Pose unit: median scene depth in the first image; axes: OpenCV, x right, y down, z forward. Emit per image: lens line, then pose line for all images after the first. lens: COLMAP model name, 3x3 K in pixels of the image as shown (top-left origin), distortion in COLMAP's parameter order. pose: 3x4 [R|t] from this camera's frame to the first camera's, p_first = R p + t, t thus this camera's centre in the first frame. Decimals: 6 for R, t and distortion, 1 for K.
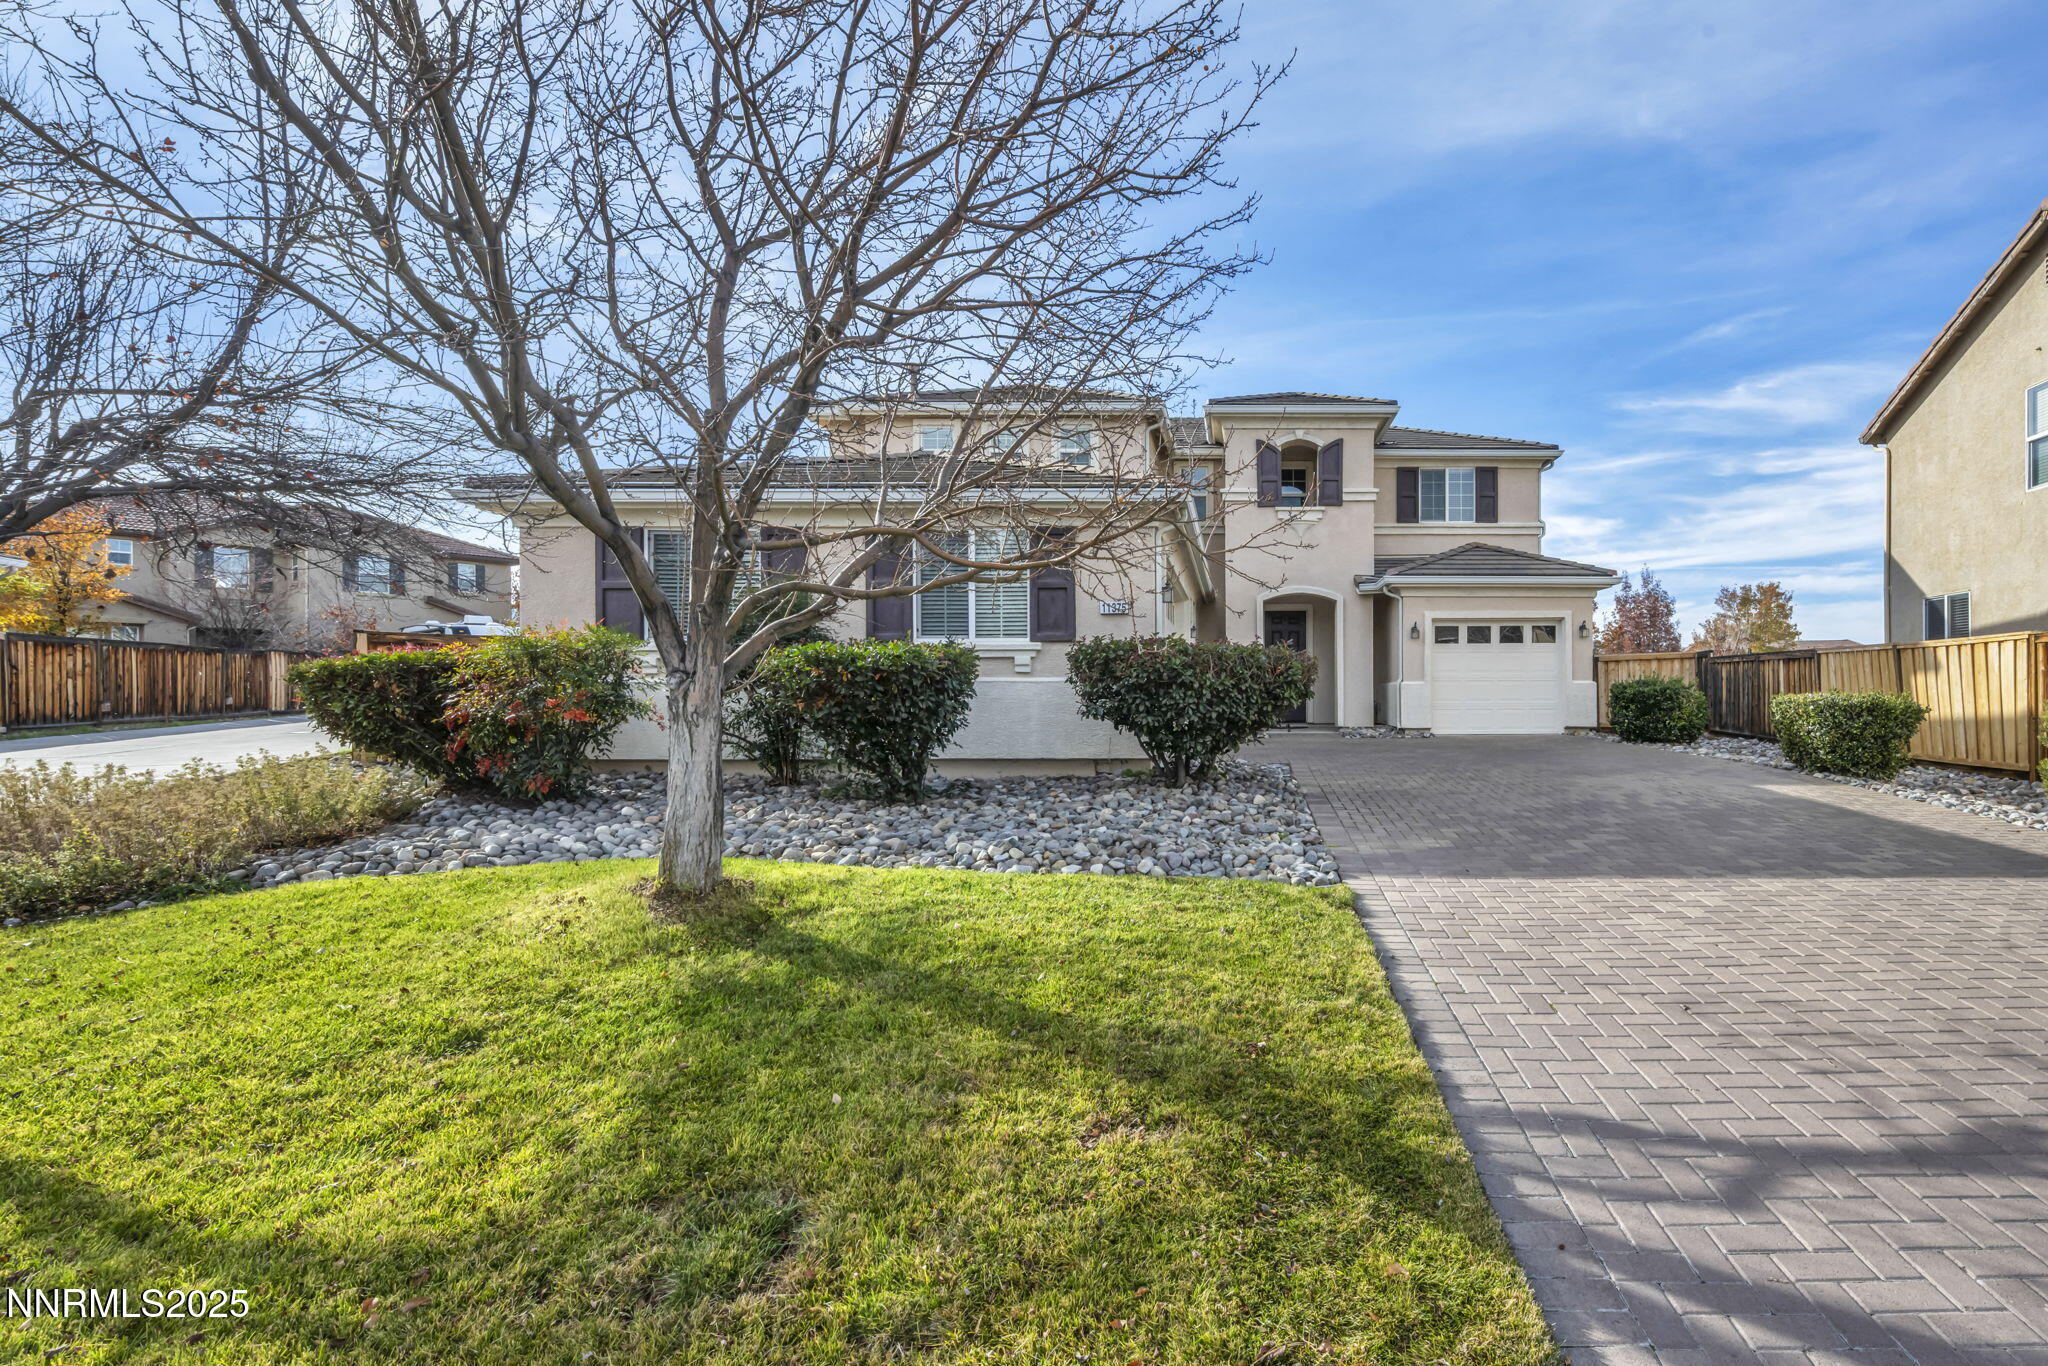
lens RADIAL K [[817.6, 0, 1087.9], [0, 817.6, 689.8], [0, 0, 1]] dist [0.000080, -0.000063]
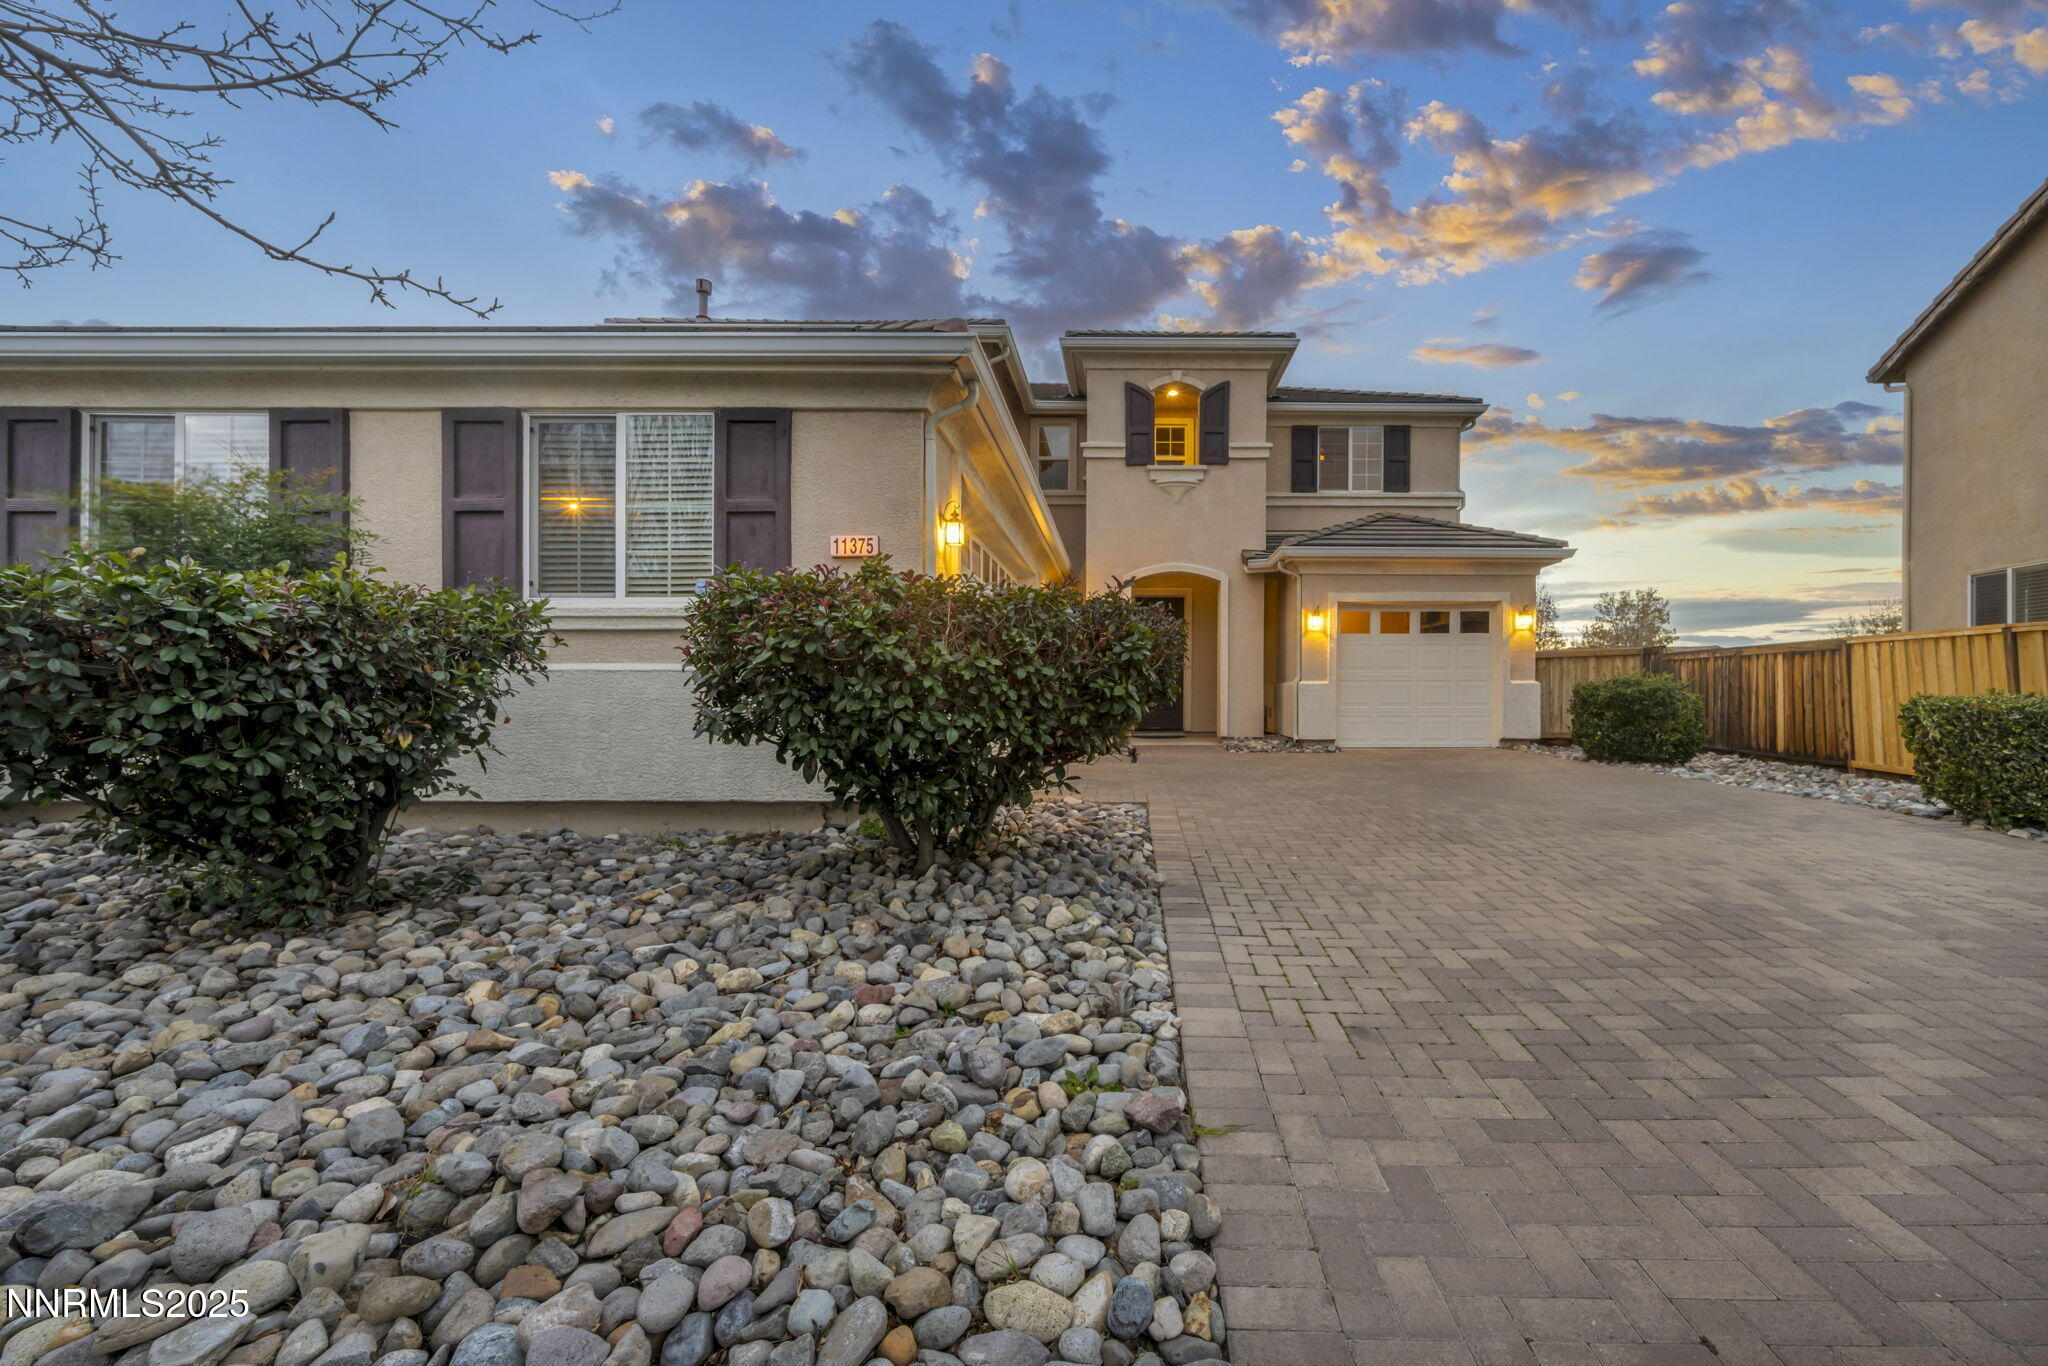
lens RADIAL K [[829.0, 0, 1033.0], [0, 829.0, 697.5], [0, 0, 1]] dist [-0.002315, -0.000316]
pose [[0.997166, 0.004062, 0.075118, 0.060318], [-0.004458, 0.999977, 0.005113, 0.002850], [-0.075096, -0.005433, 0.997162, 0.201898]]
